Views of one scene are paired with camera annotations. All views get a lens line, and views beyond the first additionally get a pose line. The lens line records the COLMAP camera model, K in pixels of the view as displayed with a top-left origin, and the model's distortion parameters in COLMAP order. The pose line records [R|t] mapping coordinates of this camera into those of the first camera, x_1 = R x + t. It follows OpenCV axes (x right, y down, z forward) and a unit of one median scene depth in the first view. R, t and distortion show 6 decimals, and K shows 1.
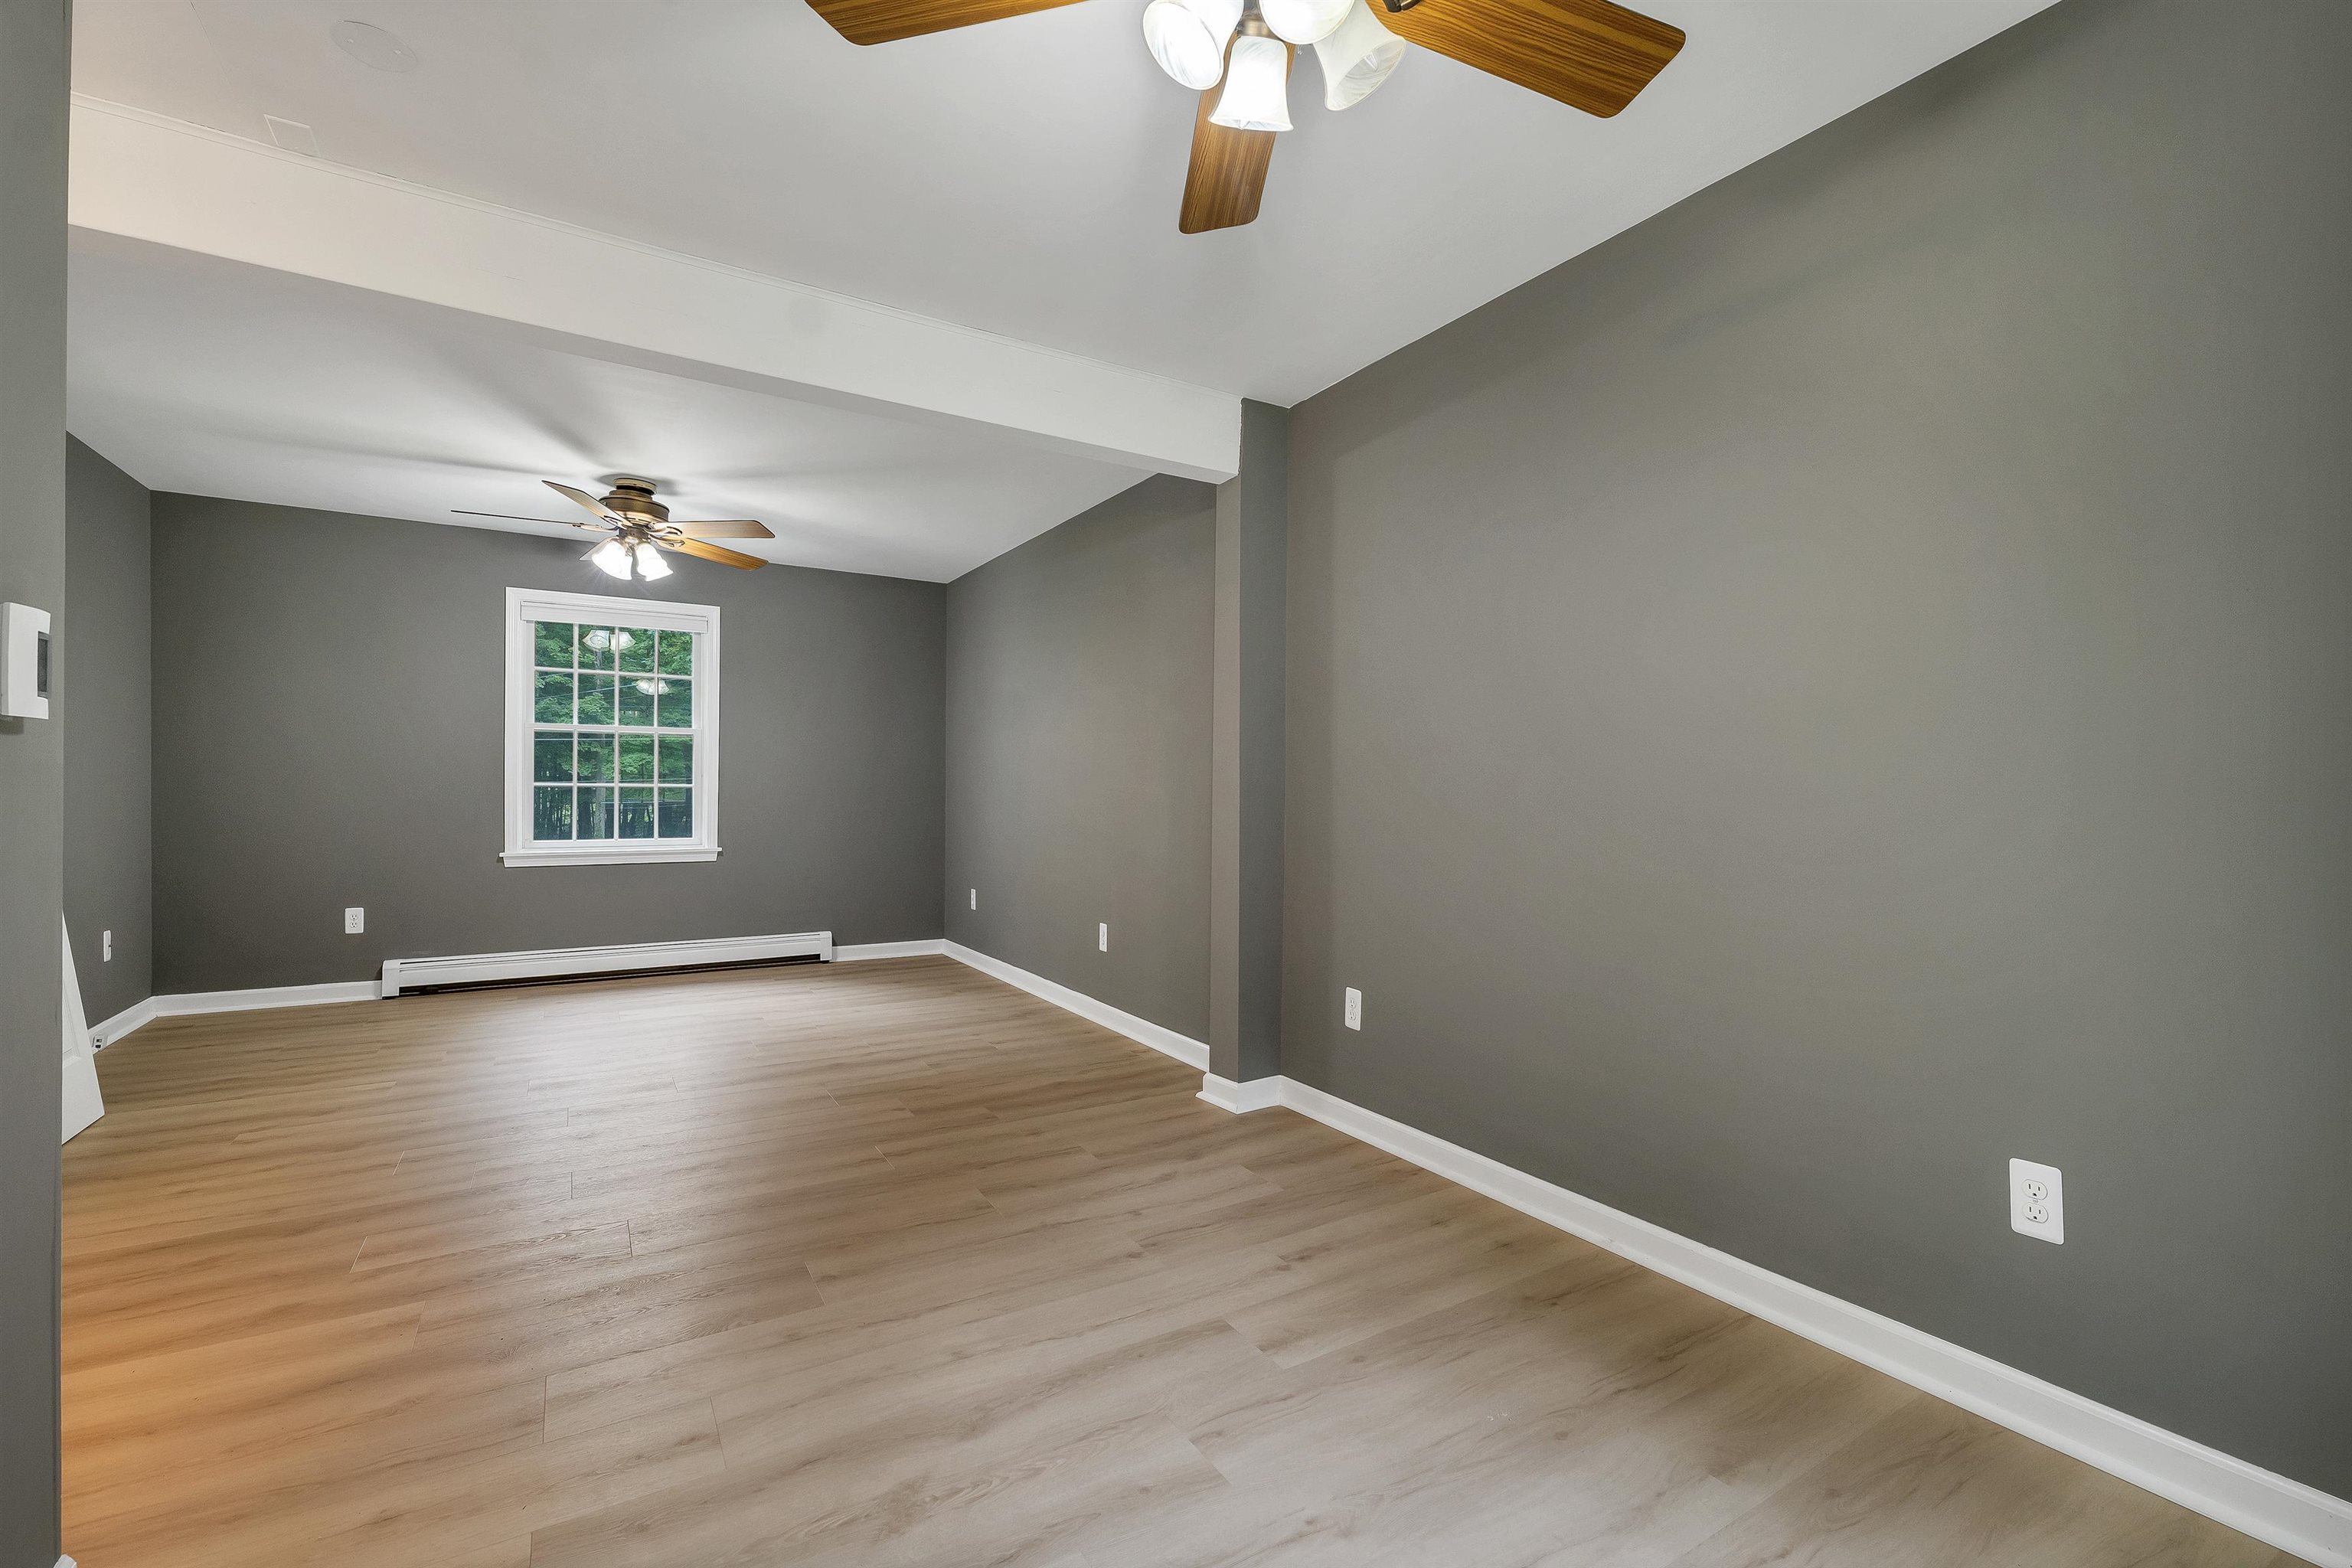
lens RADIAL K [[978.2, 0, 1184.4], [0, 978.2, 793.9], [0, 0, 1]] dist [-0.000864, 0.000415]
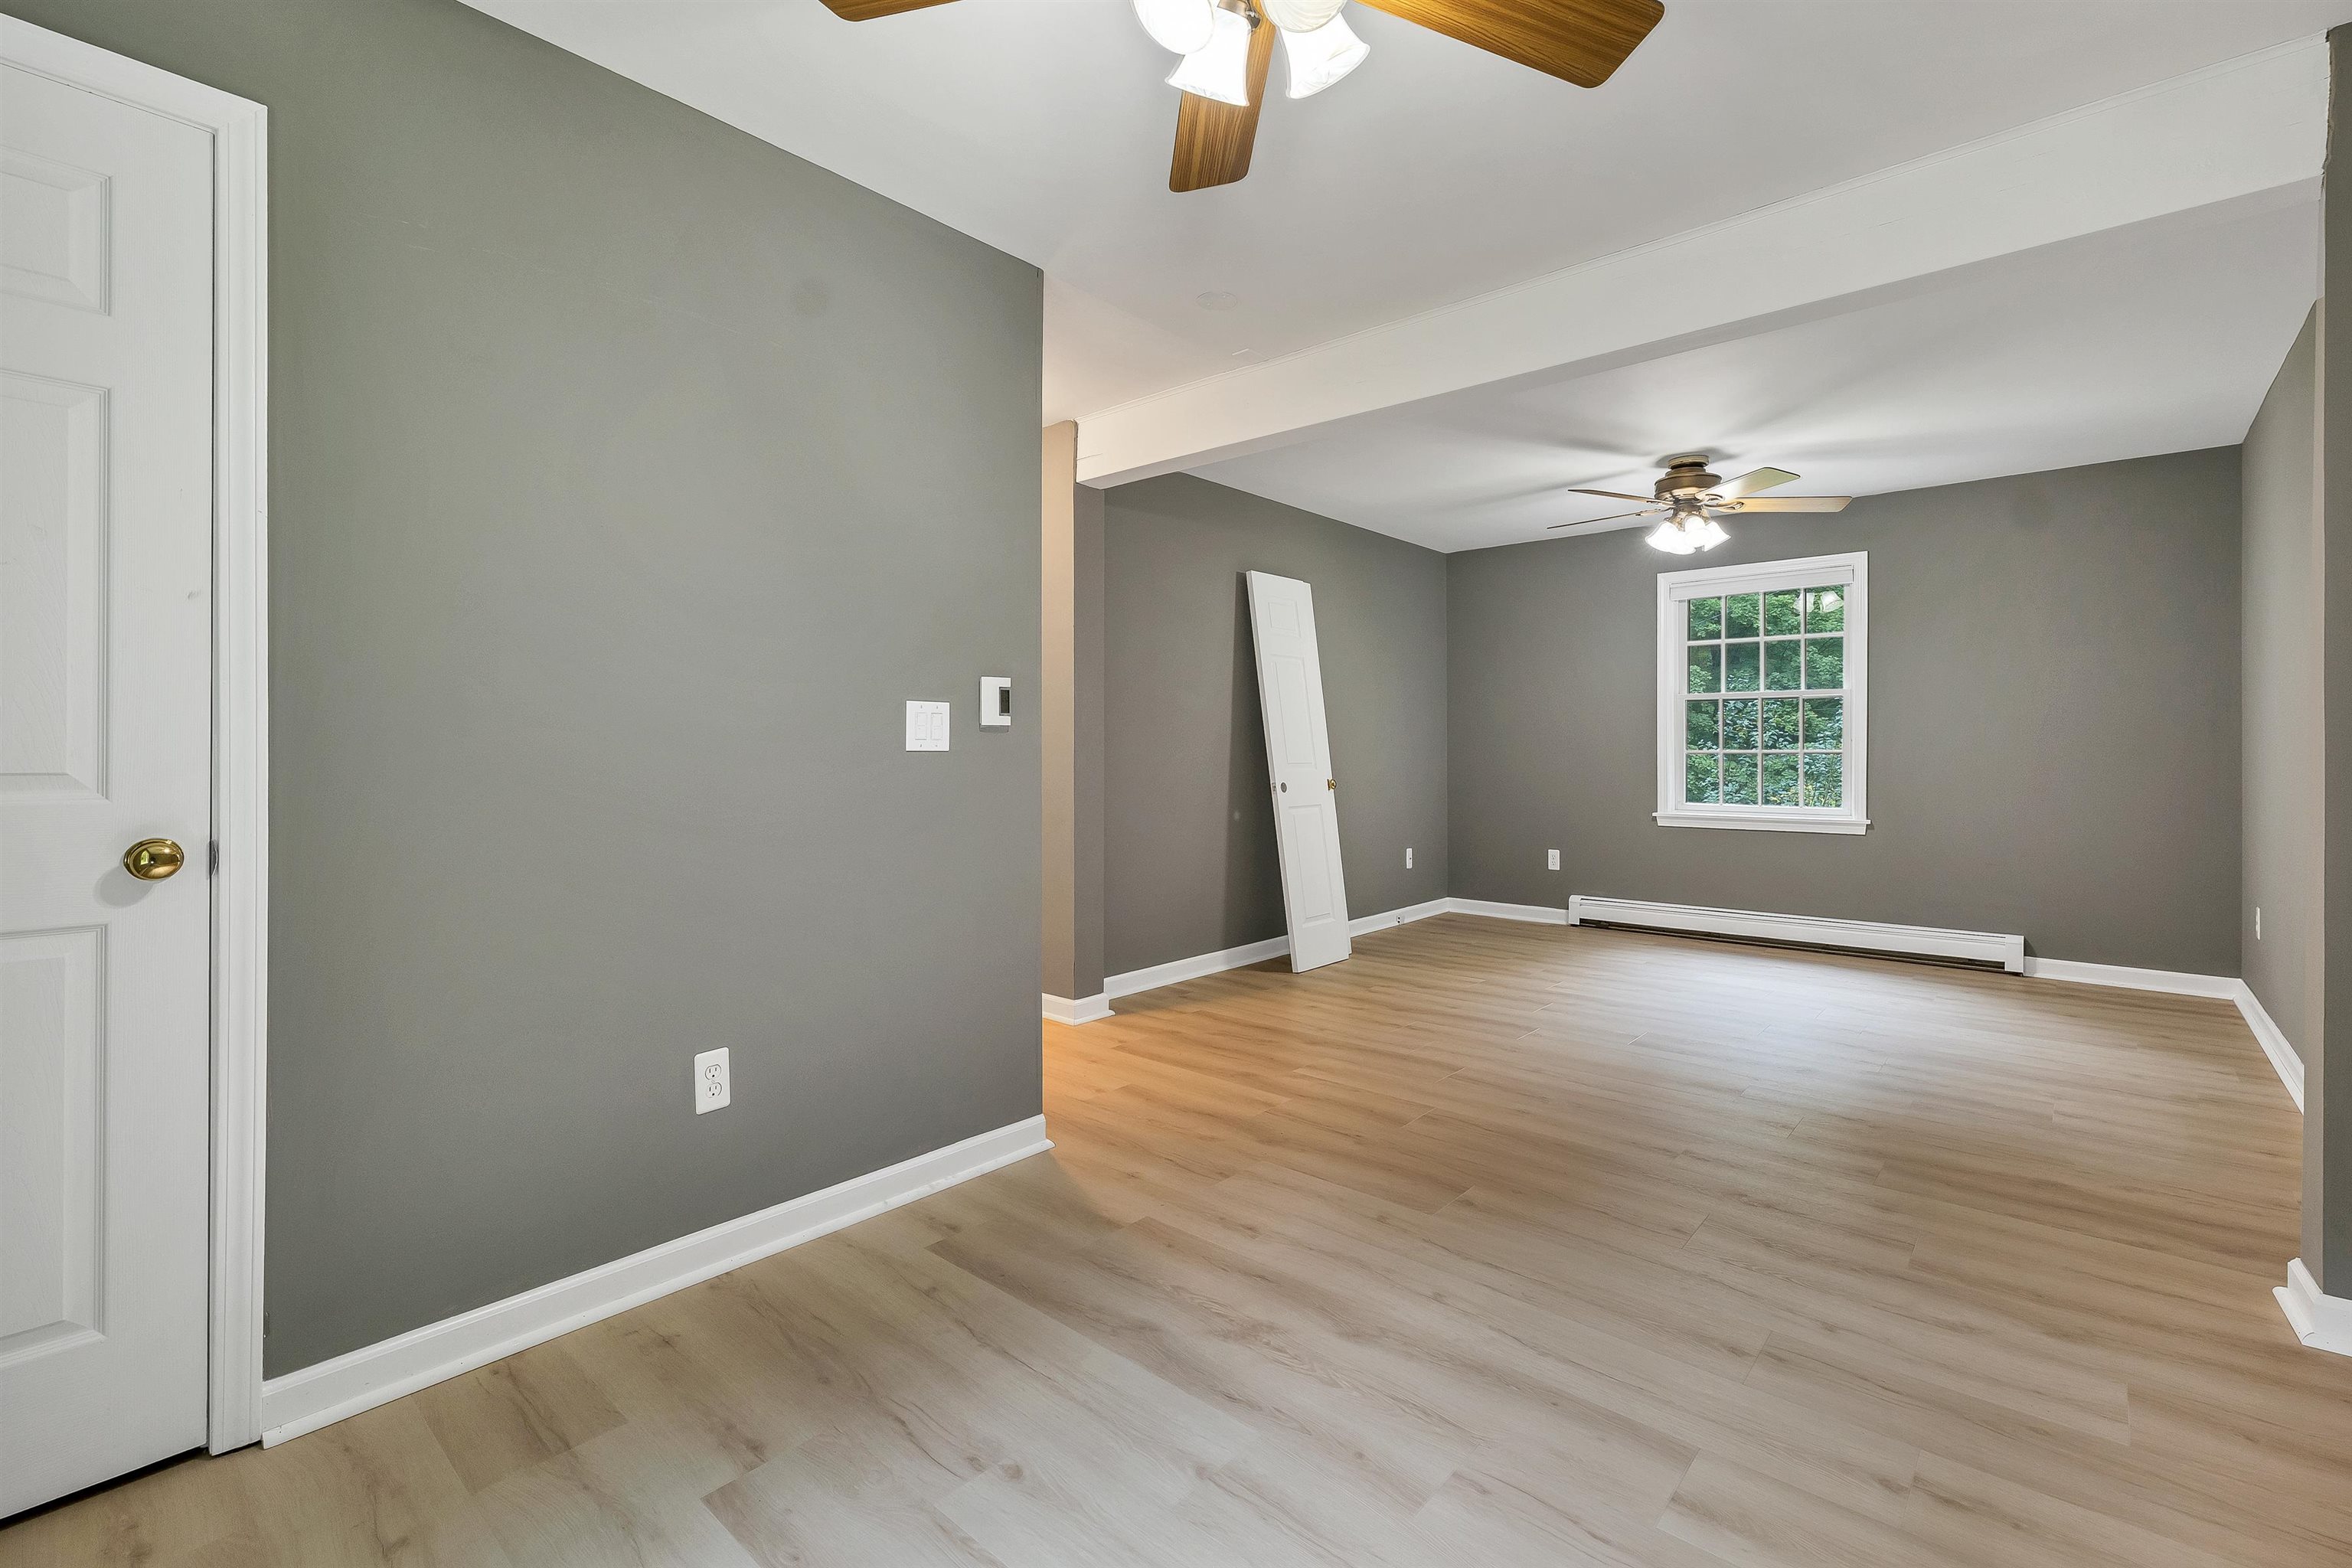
lens RADIAL K [[1008.2, 0, 1182.6], [0, 1008.2, 748.2], [0, 0, 1]] dist [-0.000082, -0.000014]
pose [[0.313624, -0.009488, -0.949500, 0.291864], [-0.002278, 0.999940, -0.010744, 0.000505], [0.949544, 0.005533, 0.313584, 0.165009]]
